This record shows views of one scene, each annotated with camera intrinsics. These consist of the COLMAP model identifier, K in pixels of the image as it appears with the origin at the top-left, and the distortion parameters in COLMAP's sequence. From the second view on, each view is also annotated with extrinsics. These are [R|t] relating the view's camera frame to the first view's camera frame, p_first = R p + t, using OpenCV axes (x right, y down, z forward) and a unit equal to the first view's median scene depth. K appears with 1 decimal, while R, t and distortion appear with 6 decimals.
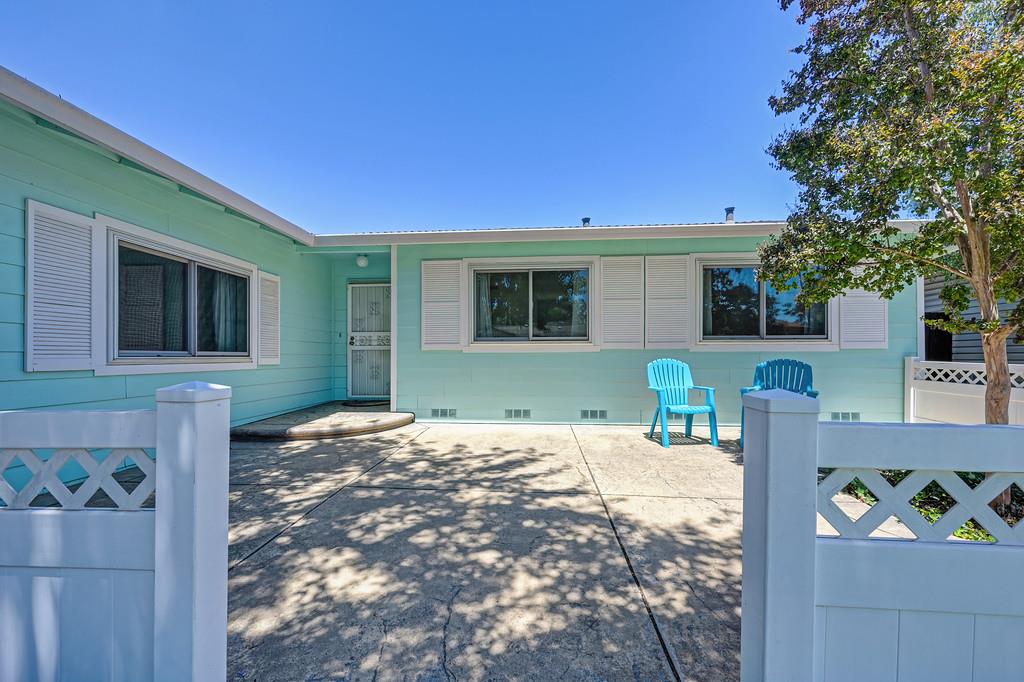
lens RADIAL K [[407.9, 0, 513.0], [0, 407.9, 349.8], [0, 0, 1]] dist [-0.003220, -0.000087]
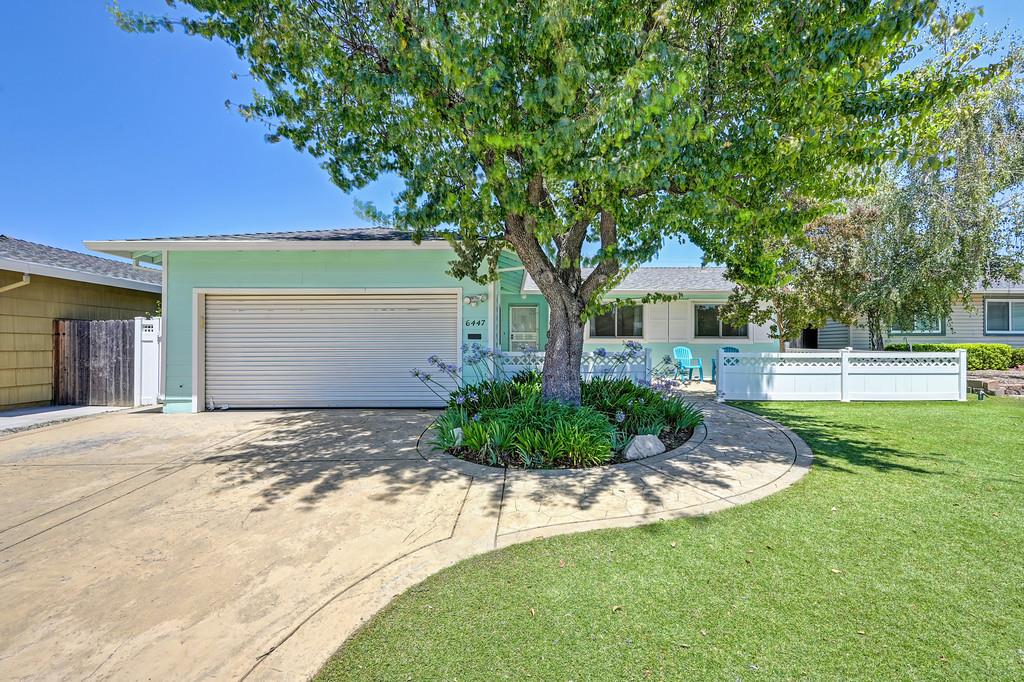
lens RADIAL K [[407.9, 0, 514.0], [0, 407.9, 339.1], [0, 0, 1]] dist [-0.003220, -0.000087]
pose [[0.997685, 0.006949, 0.067656, -1.163183], [-0.006990, 0.999976, 0.000368, -0.026380], [-0.067652, -0.000840, 0.997709, -2.006934]]
